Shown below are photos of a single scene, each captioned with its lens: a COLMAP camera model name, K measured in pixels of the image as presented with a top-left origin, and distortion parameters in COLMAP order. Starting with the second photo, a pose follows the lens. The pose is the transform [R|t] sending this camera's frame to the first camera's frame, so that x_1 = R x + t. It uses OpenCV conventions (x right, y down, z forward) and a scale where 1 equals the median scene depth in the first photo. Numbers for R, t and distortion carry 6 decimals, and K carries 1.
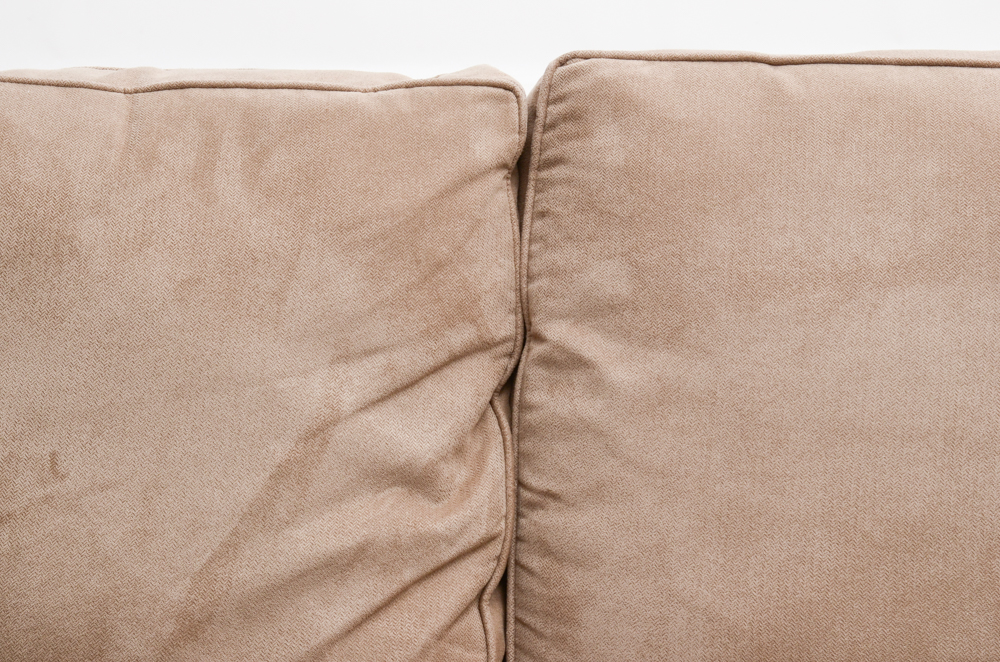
lens RADIAL K [[3224.9, 0, 490.7], [0, 3224.9, 326.7], [0, 0, 1]] dist [0.550231, 0.000000]
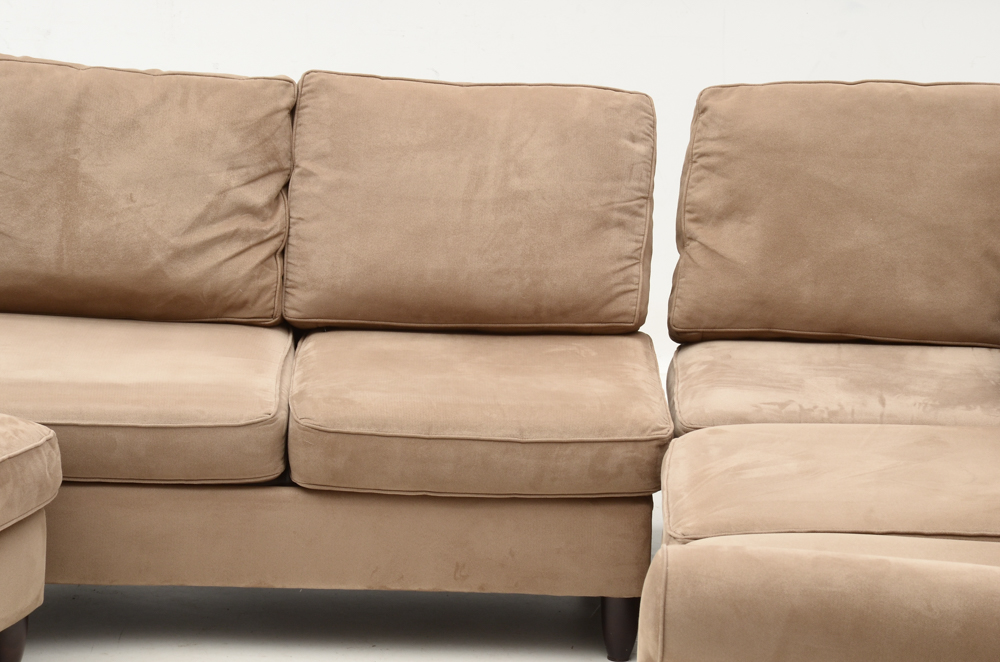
lens RADIAL K [[3795.7, 0, 484.5], [0, 3795.7, 322.4], [0, 0, 1]] dist [1.432600, 0.000000]
pose [[0.995475, 0.040661, 0.085883, -0.109223], [-0.033466, 0.995936, -0.083614, 0.429809], [-0.088933, 0.080362, 0.992790, -2.439251]]
